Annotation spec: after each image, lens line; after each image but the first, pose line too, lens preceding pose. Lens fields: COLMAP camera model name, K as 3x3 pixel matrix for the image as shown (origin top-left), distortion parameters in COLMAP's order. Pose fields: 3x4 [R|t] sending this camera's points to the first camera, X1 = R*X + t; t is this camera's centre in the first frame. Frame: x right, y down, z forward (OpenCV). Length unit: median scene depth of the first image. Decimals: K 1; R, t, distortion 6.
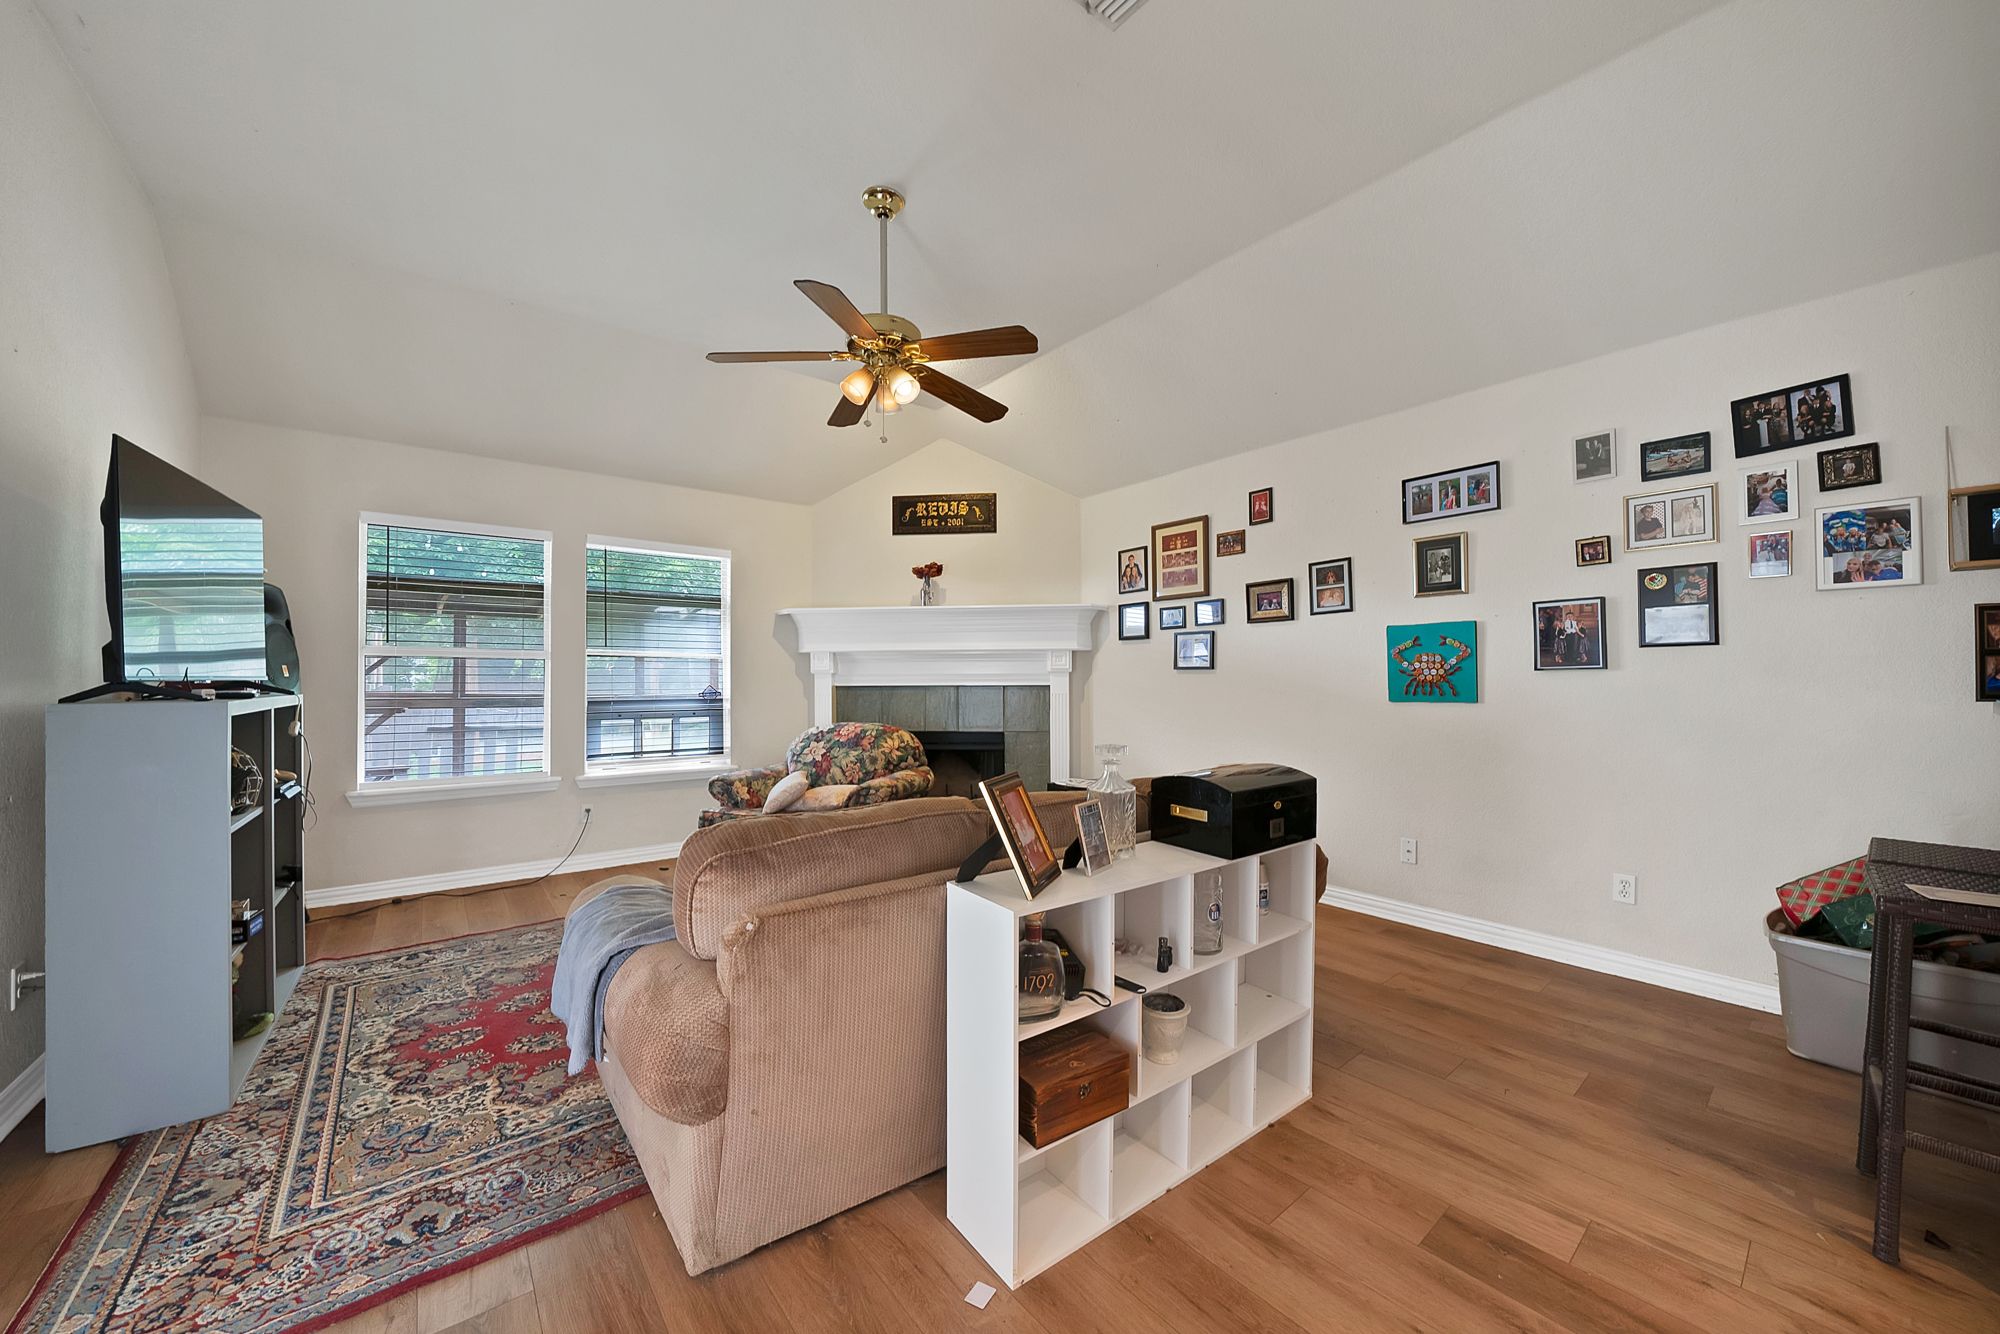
lens RADIAL K [[721.8, 0, 1000.6], [0, 721.8, 675.1], [0, 0, 1]] dist [-0.017586, 0.000338]
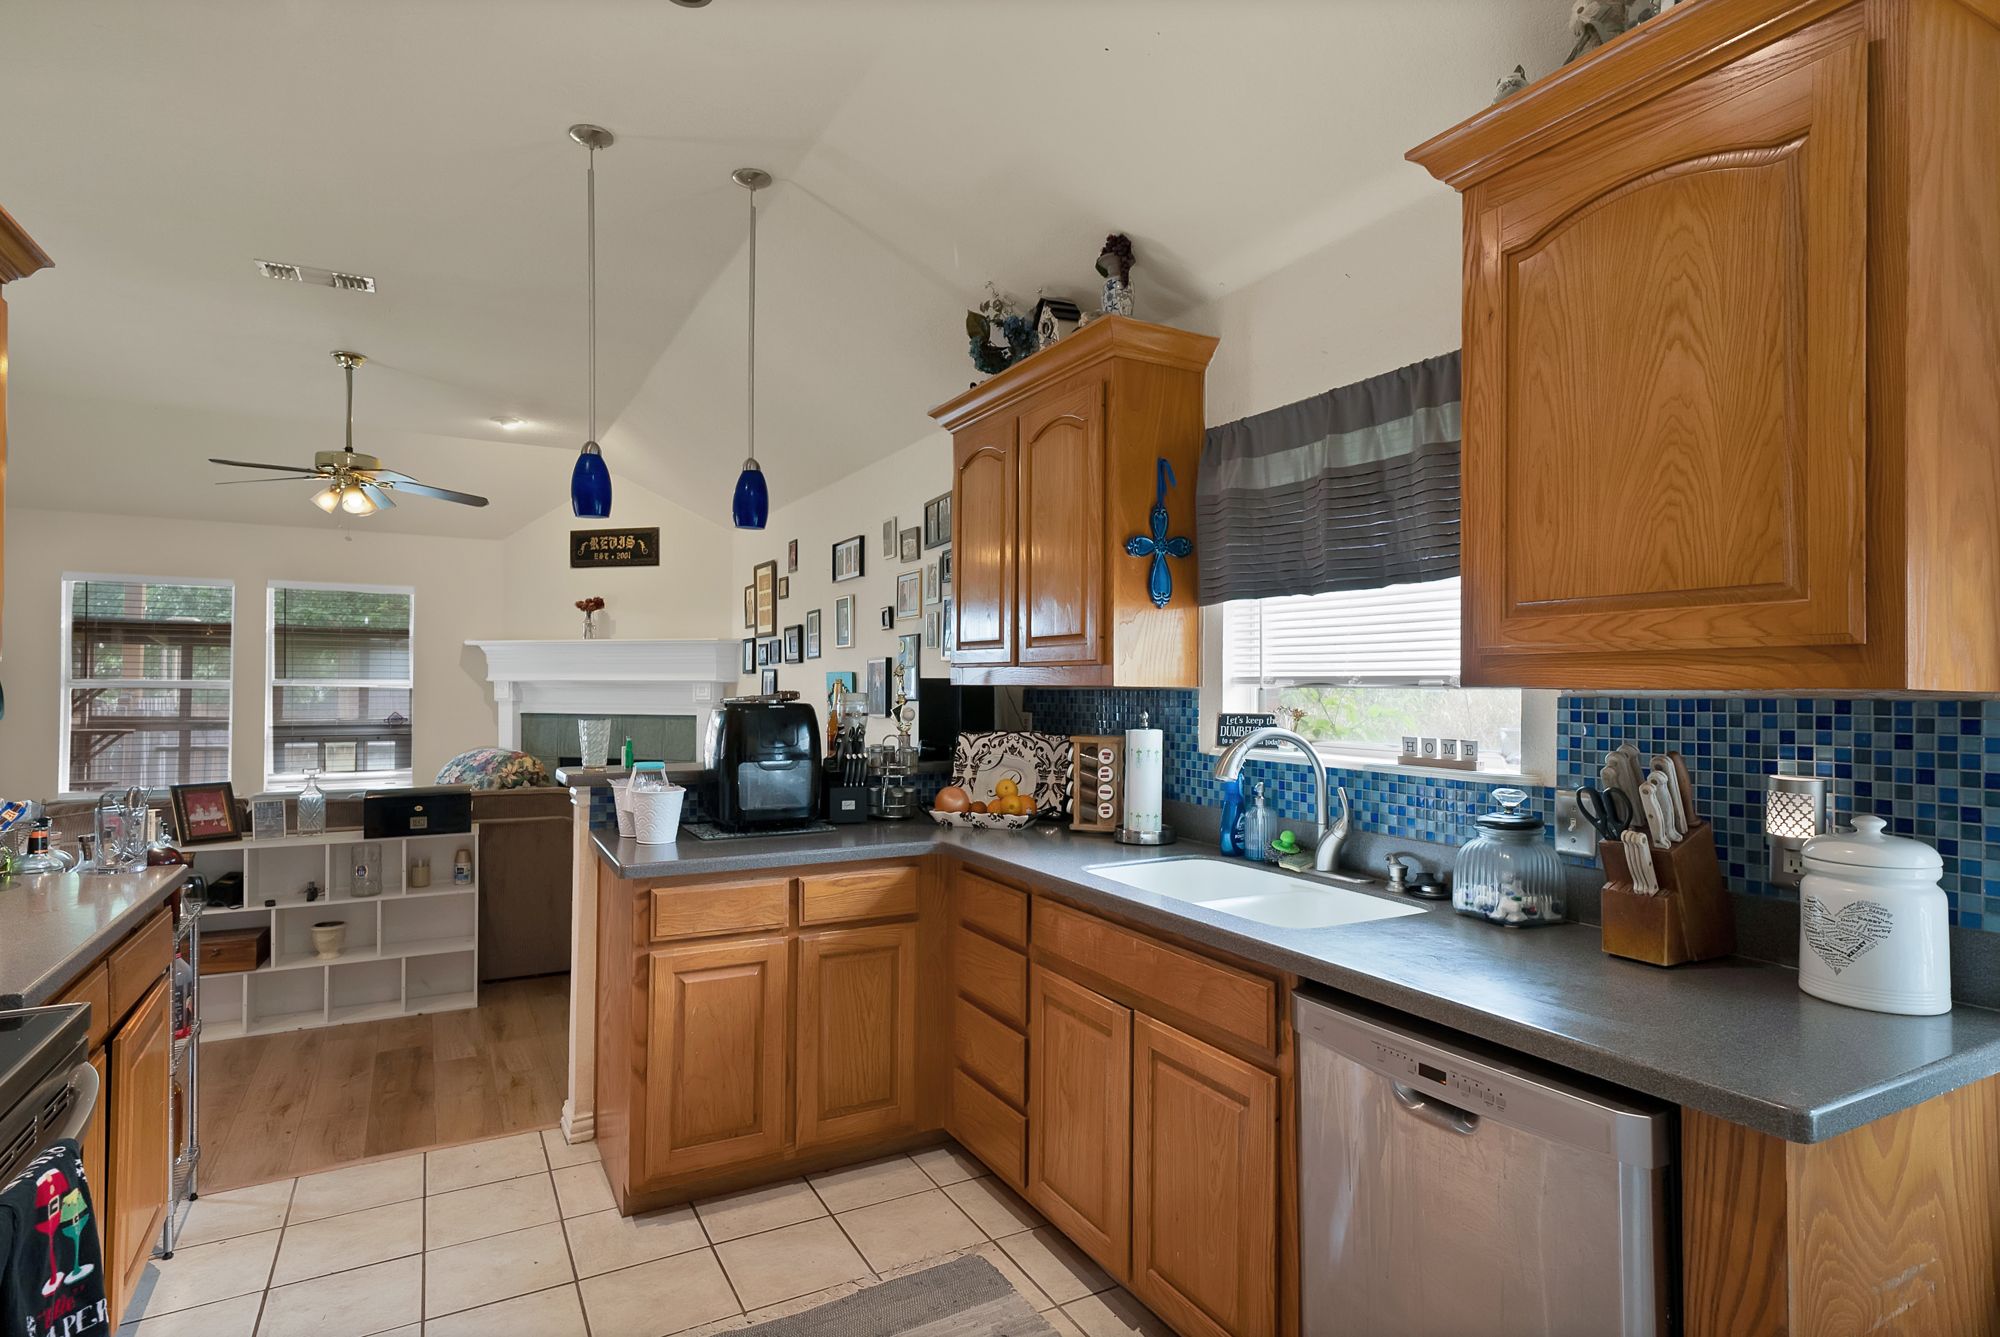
lens RADIAL K [[1025.1, 0, 996.7], [0, 1025.1, 676.2], [0, 0, 1]] dist [0.018013, -0.000606]
pose [[0.985802, 0.006581, -0.167783, 0.996011], [-0.006915, 0.999975, -0.001408, -0.057787], [0.167770, 0.002548, 0.985823, -0.502202]]
